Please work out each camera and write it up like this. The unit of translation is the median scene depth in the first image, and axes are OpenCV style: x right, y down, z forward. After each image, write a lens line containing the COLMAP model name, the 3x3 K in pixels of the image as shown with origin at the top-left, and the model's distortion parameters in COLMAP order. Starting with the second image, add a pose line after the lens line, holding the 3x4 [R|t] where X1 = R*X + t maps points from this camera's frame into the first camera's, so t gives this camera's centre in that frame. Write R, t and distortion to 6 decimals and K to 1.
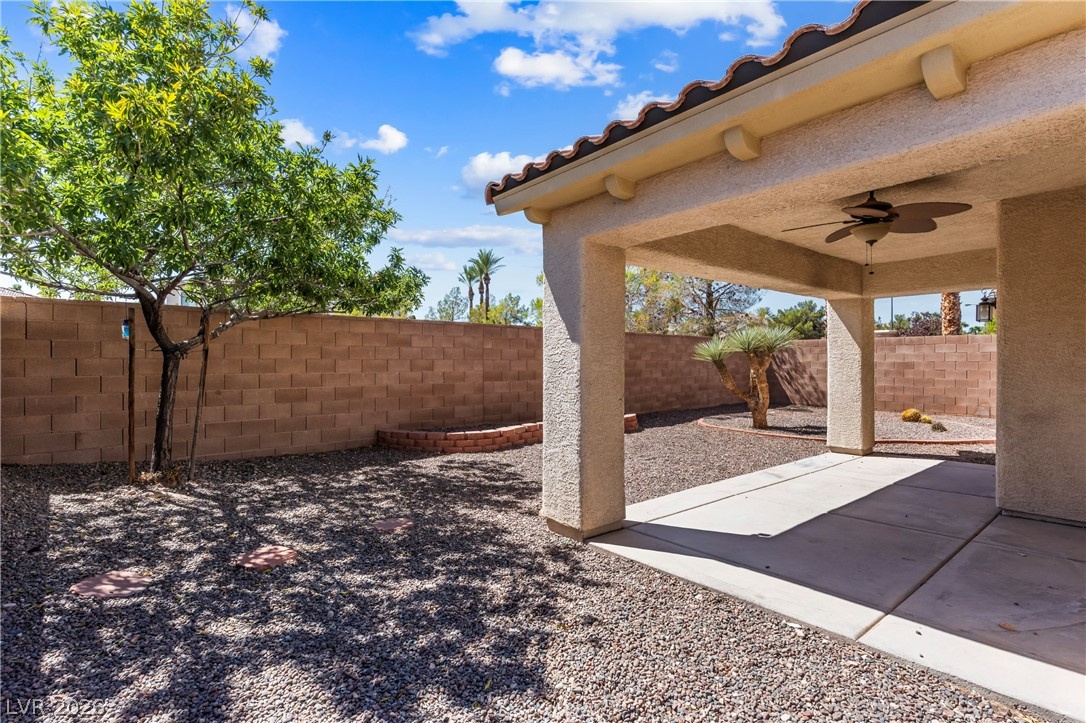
lens RADIAL K [[511.4, 0, 542.1], [0, 511.4, 359.7], [0, 0, 1]] dist [0.004664, 0.000167]
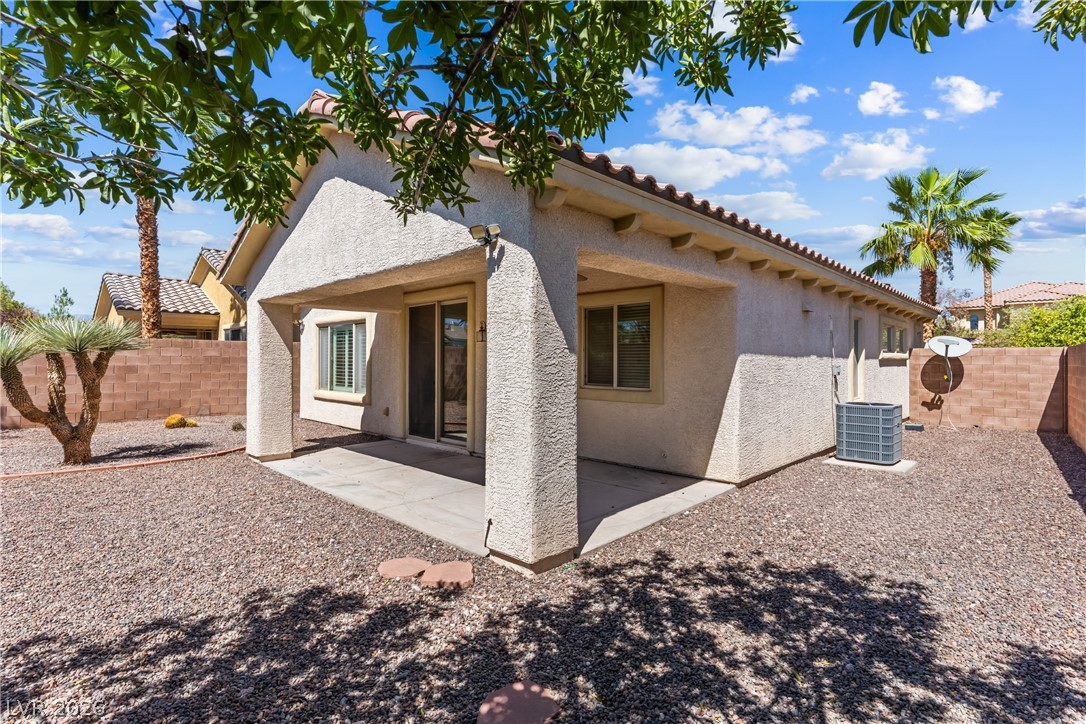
lens RADIAL K [[511.4, 0, 542.1], [0, 511.4, 364.7], [0, 0, 1]] dist [0.004664, 0.000167]
pose [[-0.099778, -0.003785, 0.995003, -1.017381], [-0.005809, 0.999978, 0.003221, -0.016914], [-0.994993, -0.005459, -0.099798, 1.336382]]
